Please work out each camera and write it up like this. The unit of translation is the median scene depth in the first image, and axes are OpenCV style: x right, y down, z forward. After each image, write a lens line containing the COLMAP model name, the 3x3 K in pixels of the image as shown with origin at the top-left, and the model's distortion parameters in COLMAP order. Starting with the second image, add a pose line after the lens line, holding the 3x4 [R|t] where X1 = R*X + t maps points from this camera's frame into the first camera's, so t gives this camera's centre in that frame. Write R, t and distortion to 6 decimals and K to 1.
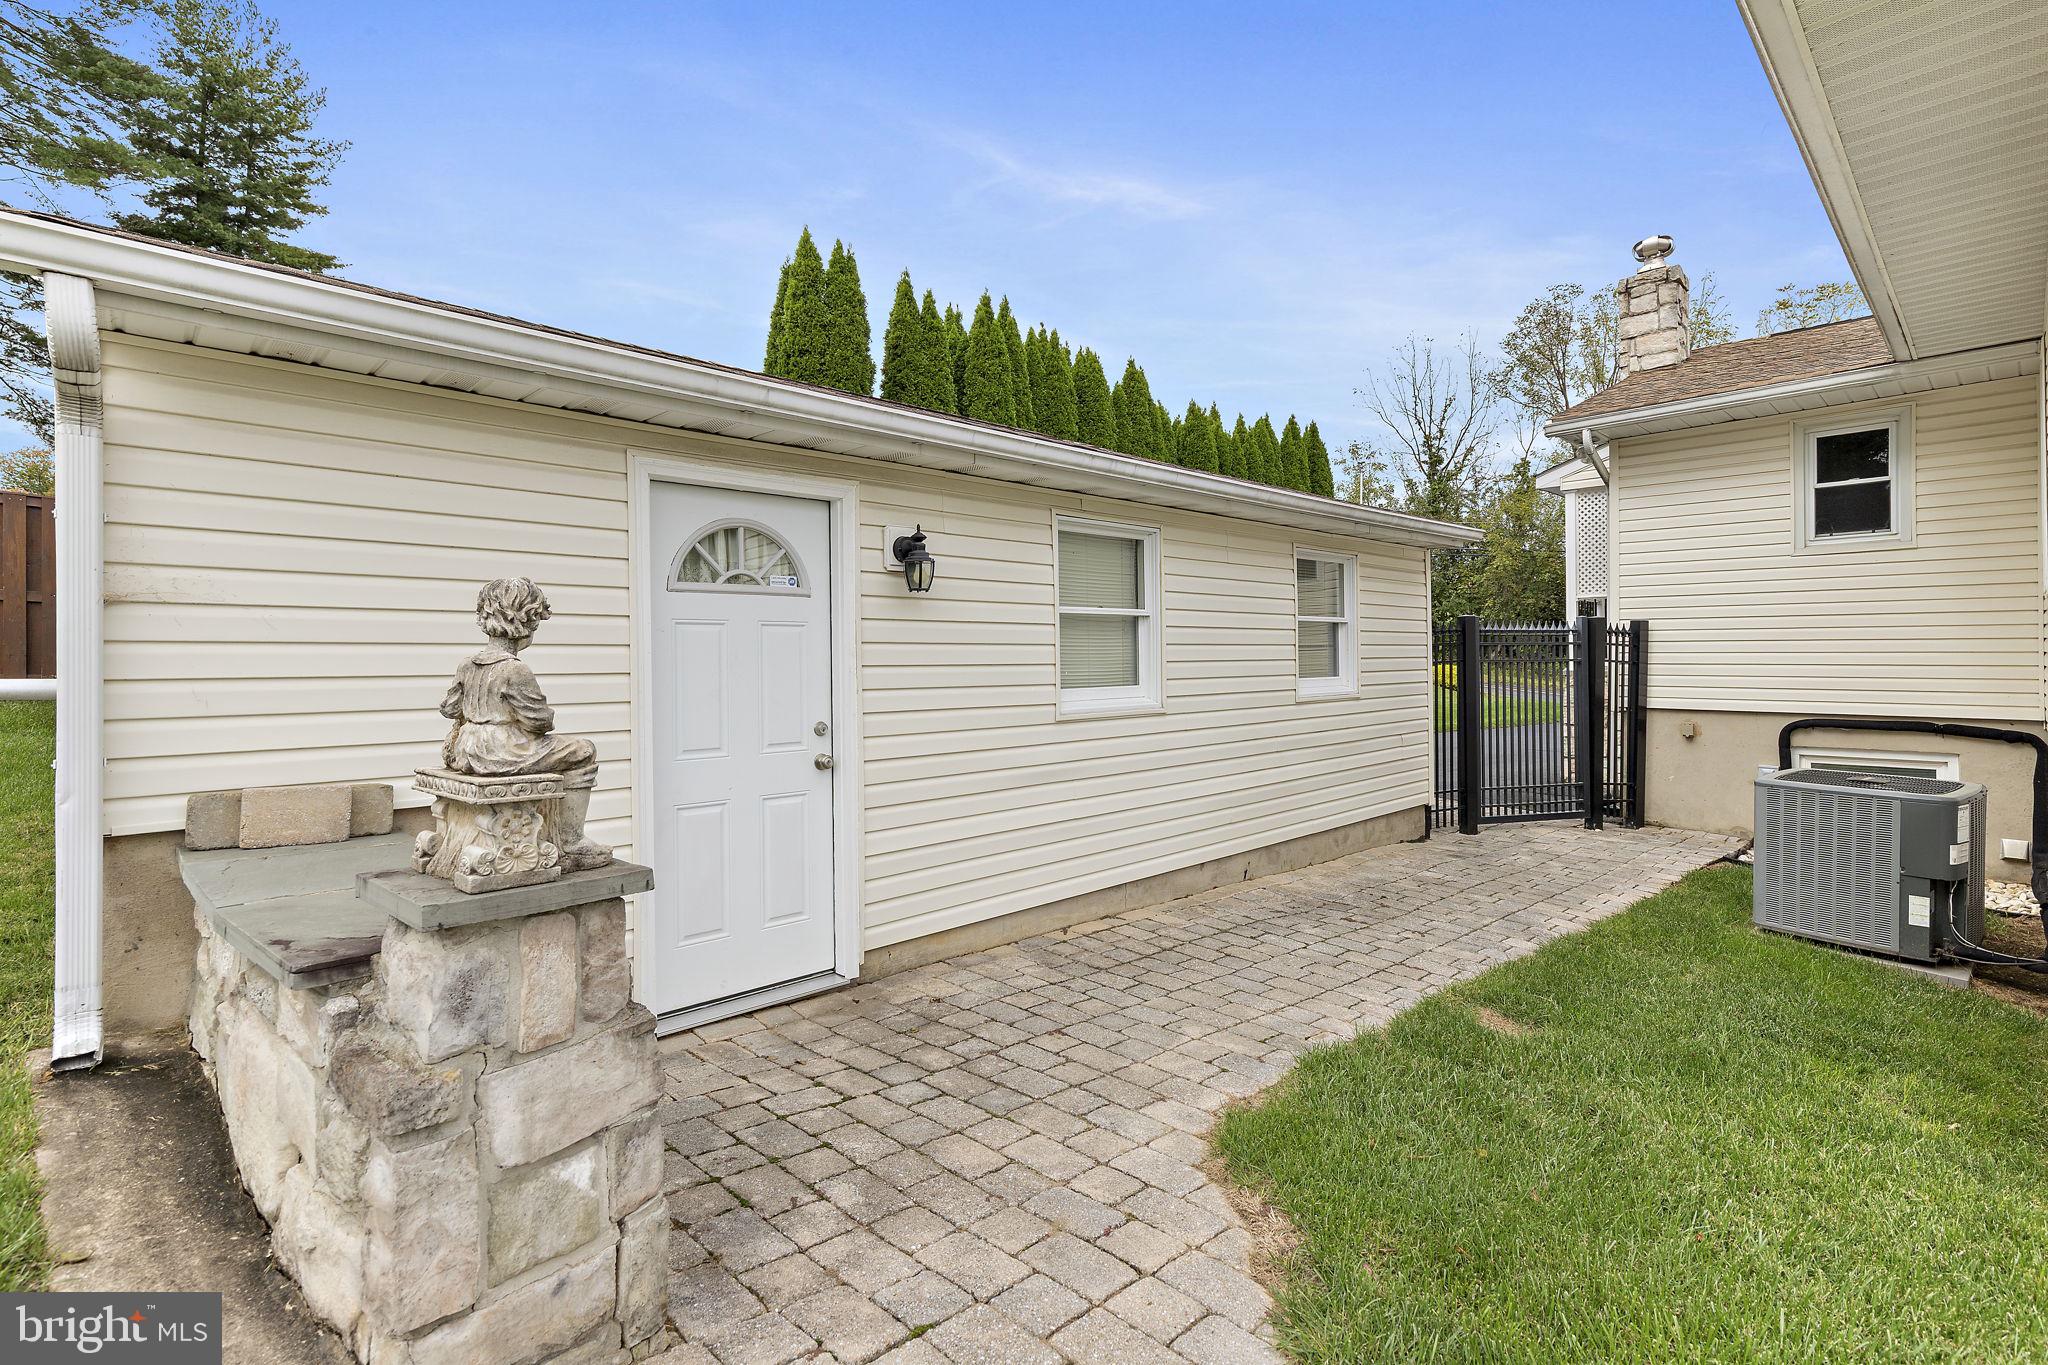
lens RADIAL K [[940.8, 0, 1029.3], [0, 940.8, 656.7], [0, 0, 1]] dist [0.002858, 0.000375]
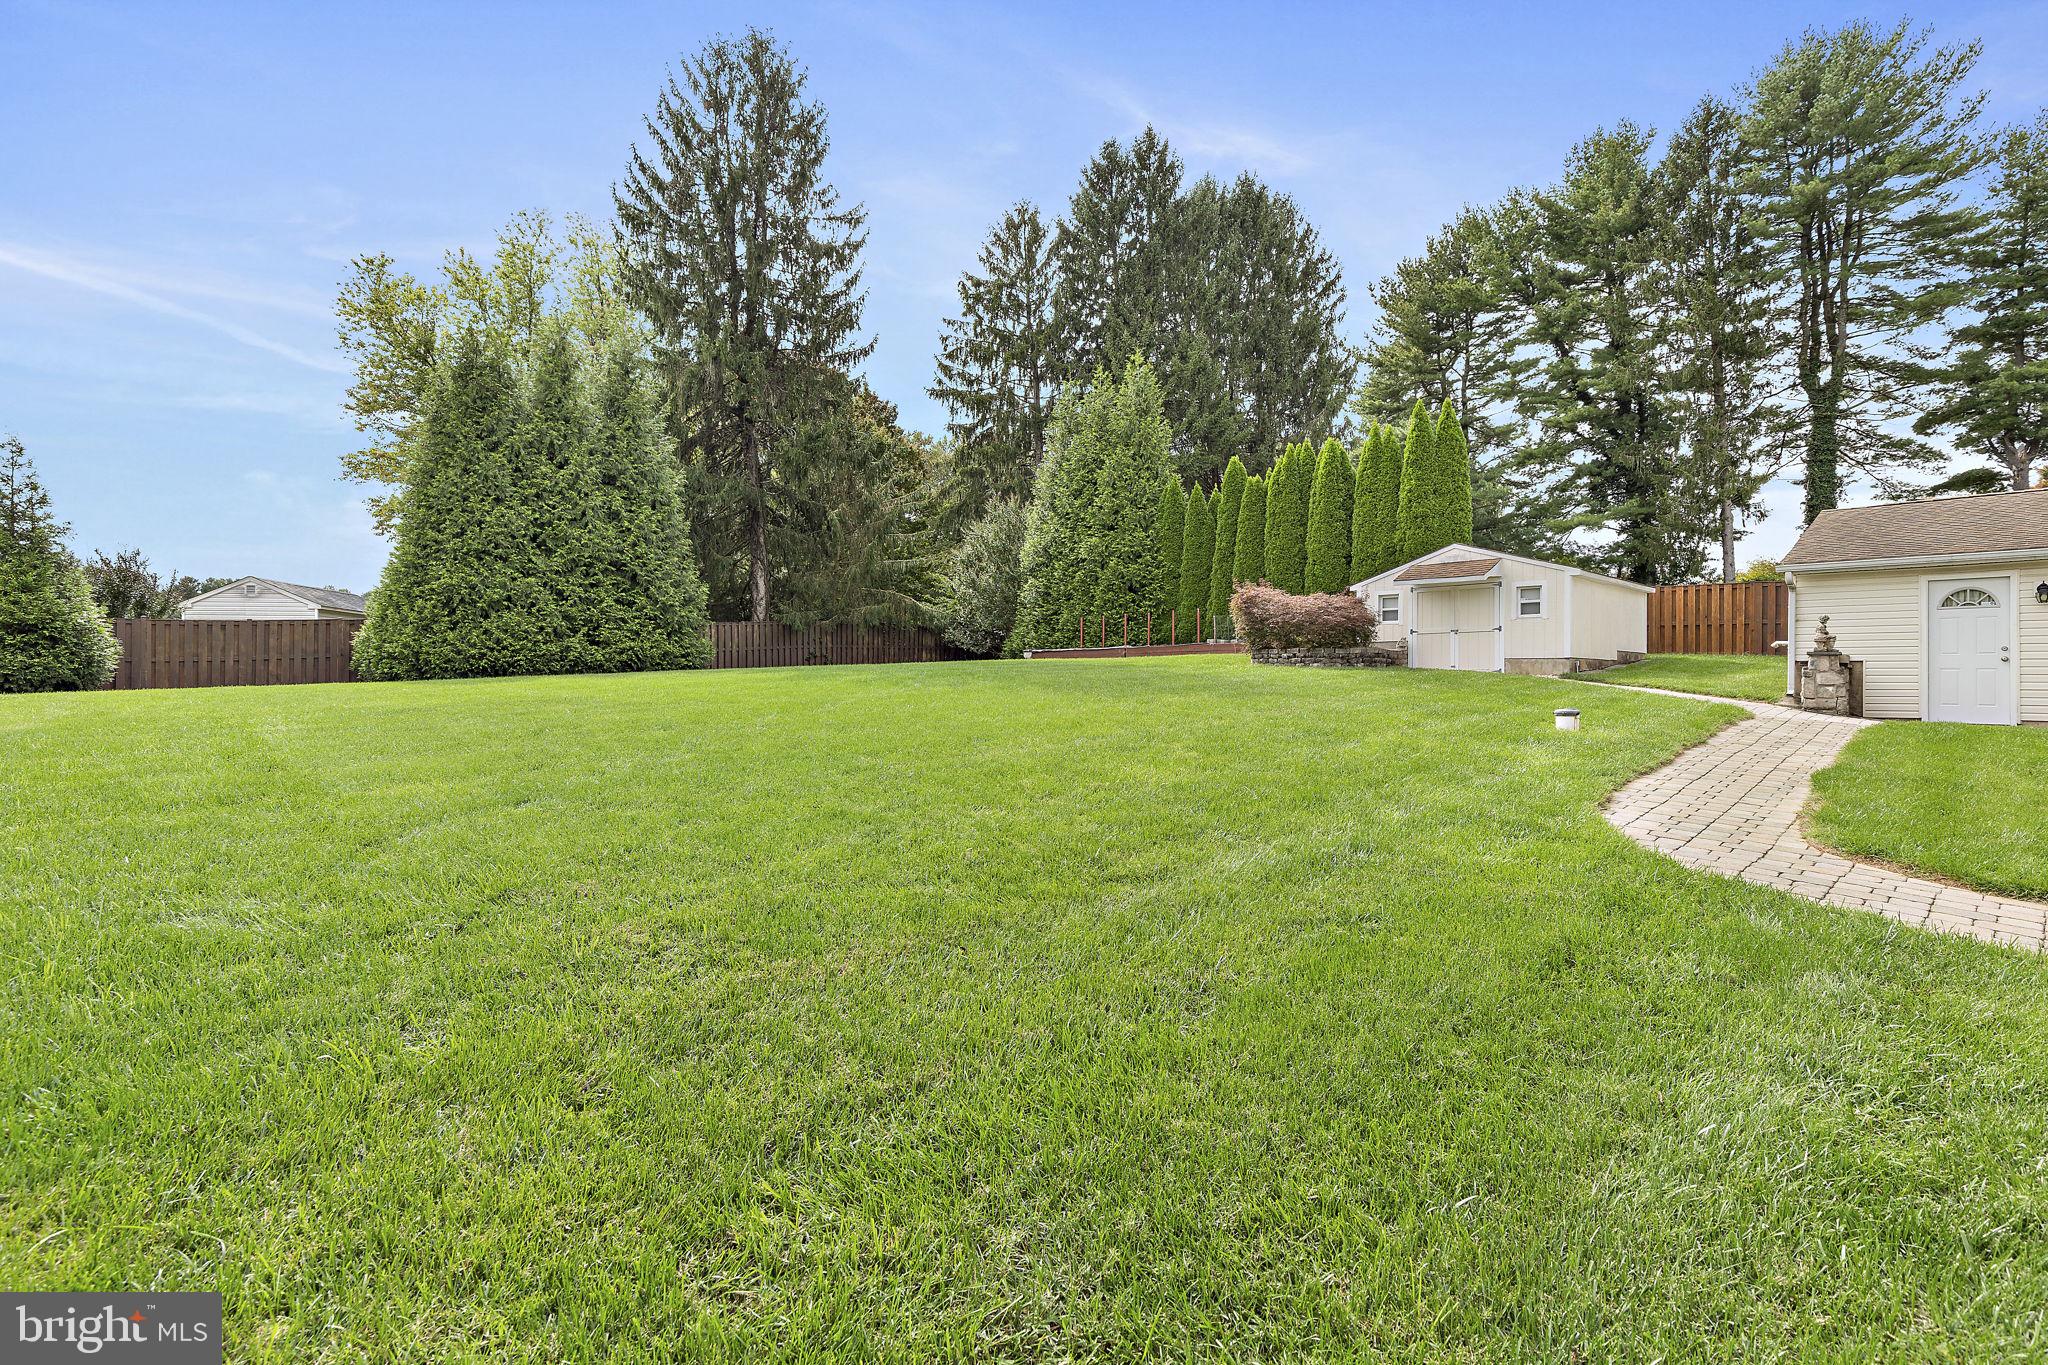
lens RADIAL K [[940.8, 0, 1029.3], [0, 940.8, 656.7], [0, 0, 1]] dist [0.002858, 0.000375]
pose [[-0.015395, -0.010337, -0.999828, 3.350327], [-0.003690, 0.999940, -0.010281, 0.164489], [0.999875, 0.003531, -0.015432, -2.494771]]
